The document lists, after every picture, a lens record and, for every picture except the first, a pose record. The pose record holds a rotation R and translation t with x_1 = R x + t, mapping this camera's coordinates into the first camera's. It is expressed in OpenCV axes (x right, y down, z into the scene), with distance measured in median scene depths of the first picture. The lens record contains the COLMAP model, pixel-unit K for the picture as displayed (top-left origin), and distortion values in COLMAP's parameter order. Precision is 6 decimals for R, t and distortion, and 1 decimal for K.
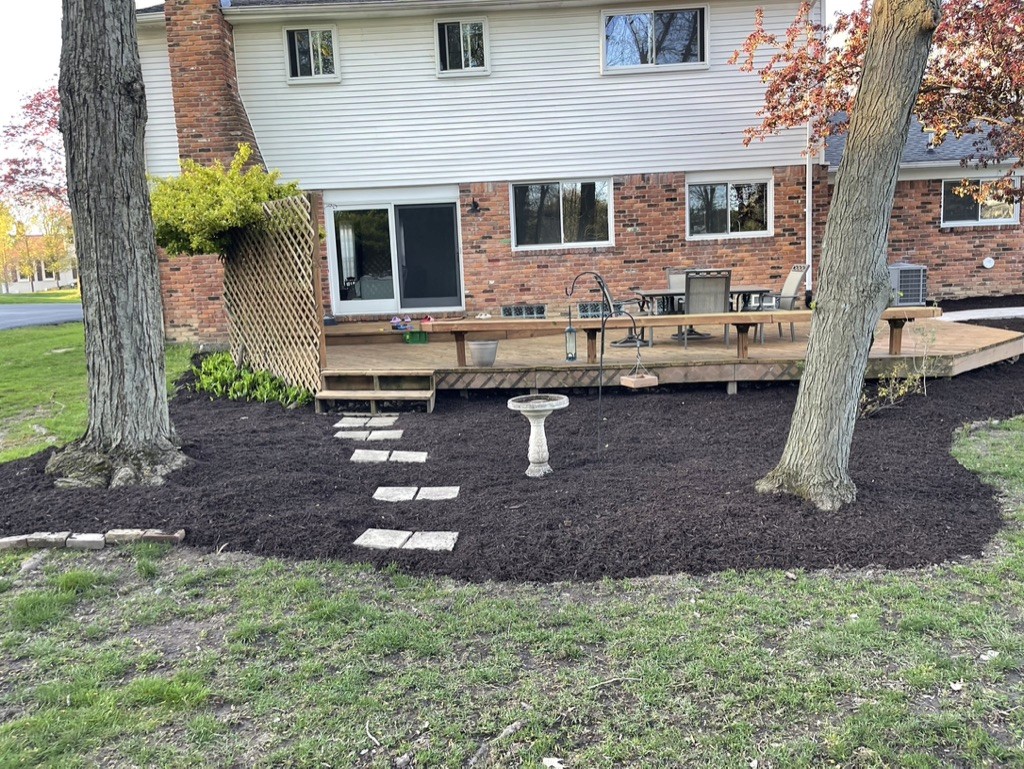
lens RADIAL K [[776.2, 0, 512.7], [0, 776.2, 380.5], [0, 0, 1]] dist [0.044906, -0.023993]
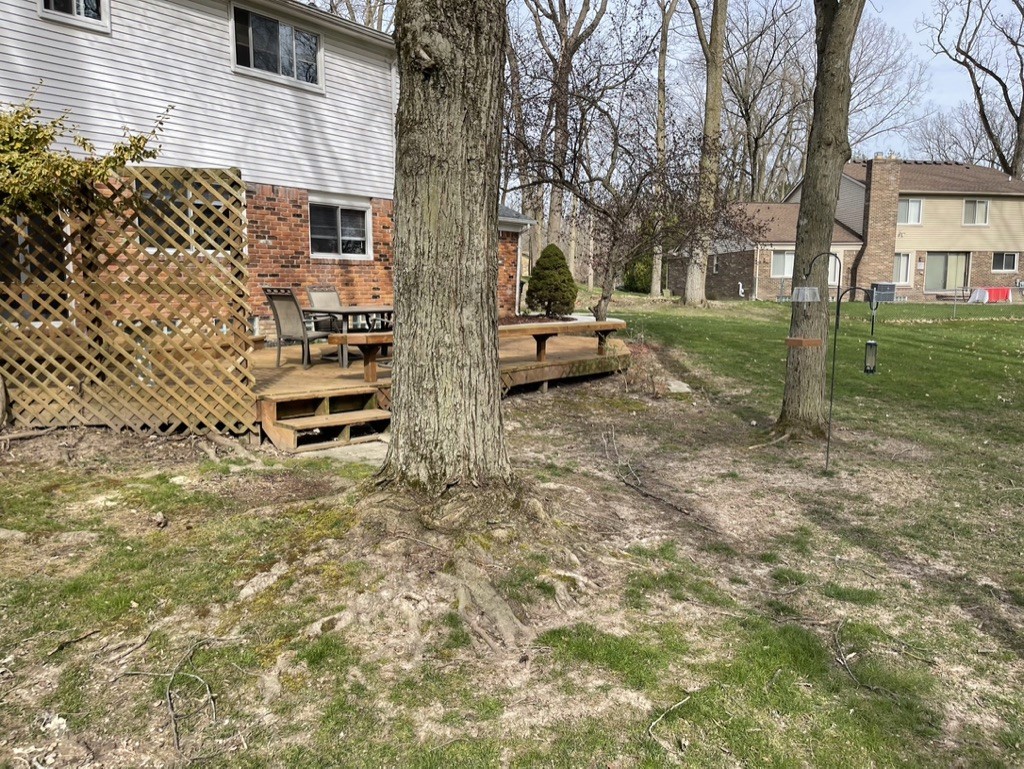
lens RADIAL K [[776.2, 0, 512.2], [0, 776.2, 391.3], [0, 0, 1]] dist [0.044906, -0.023993]
pose [[0.607235, -0.062036, 0.792096, -0.431532], [0.075471, 0.996943, 0.020223, -0.008486], [-0.790930, 0.047500, 0.610061, 0.187941]]
